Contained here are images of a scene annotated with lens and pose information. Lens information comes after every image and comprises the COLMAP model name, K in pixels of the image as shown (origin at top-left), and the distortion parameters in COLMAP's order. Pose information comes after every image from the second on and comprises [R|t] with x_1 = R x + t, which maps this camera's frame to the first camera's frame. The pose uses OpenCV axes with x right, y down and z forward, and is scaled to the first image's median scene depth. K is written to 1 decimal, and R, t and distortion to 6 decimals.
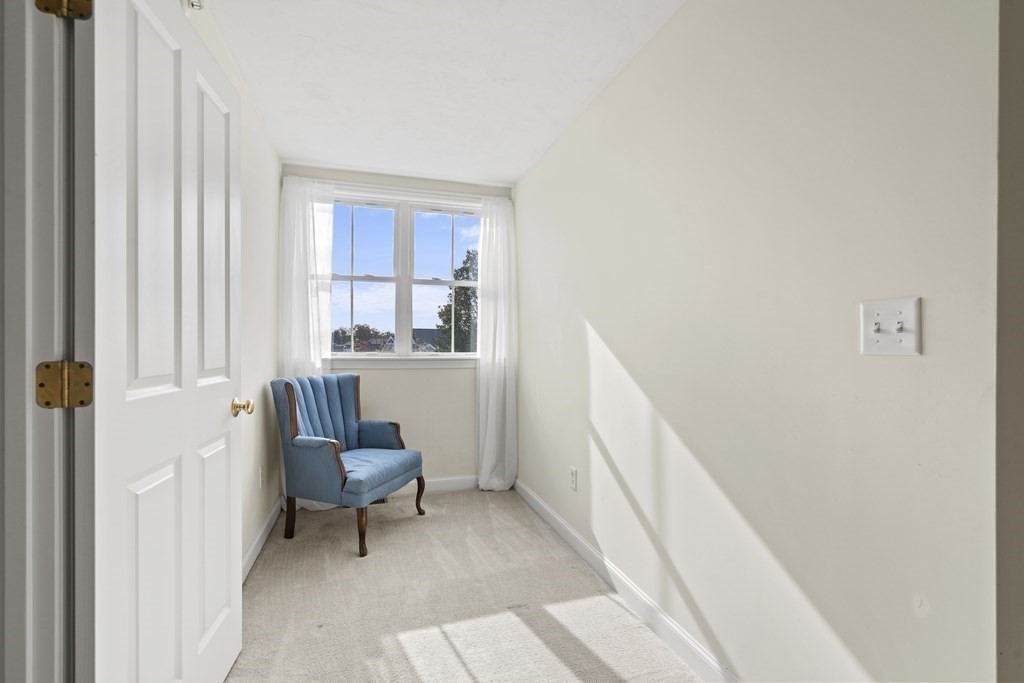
lens RADIAL K [[464.9, 0, 513.9], [0, 464.9, 344.9], [0, 0, 1]] dist [-0.005574, 0.002102]
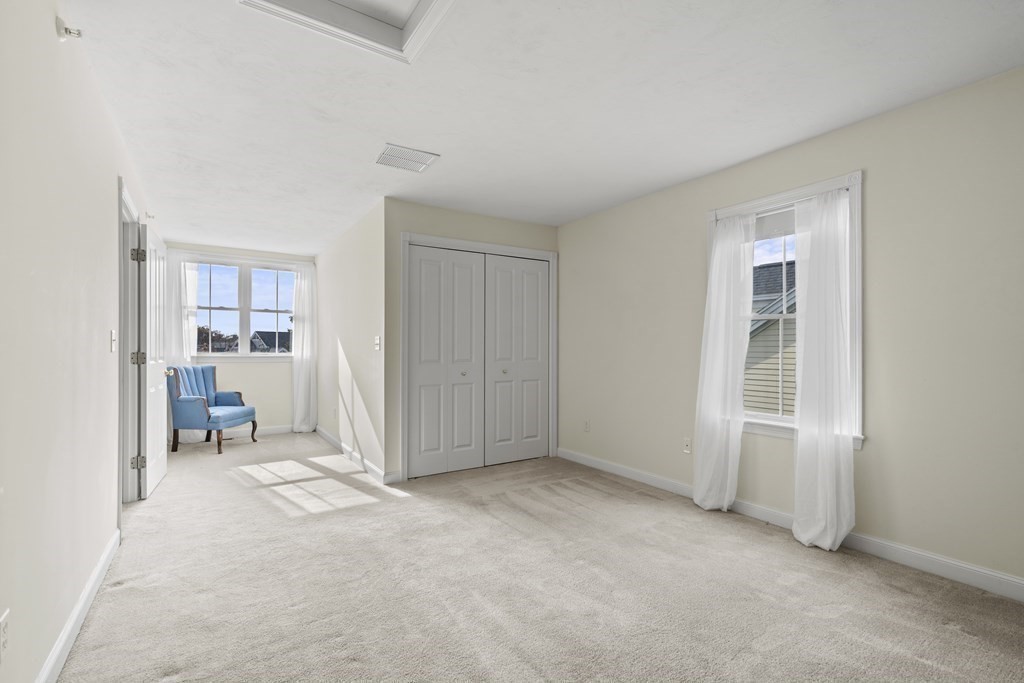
lens RADIAL K [[464.9, 0, 506.2], [0, 464.9, 345.0], [0, 0, 1]] dist [-0.005574, 0.002102]
pose [[0.964861, 0.000693, 0.262761, 0.256523], [0.001354, 0.999970, -0.007607, 0.003019], [-0.262758, 0.007695, 0.964831, -0.951640]]
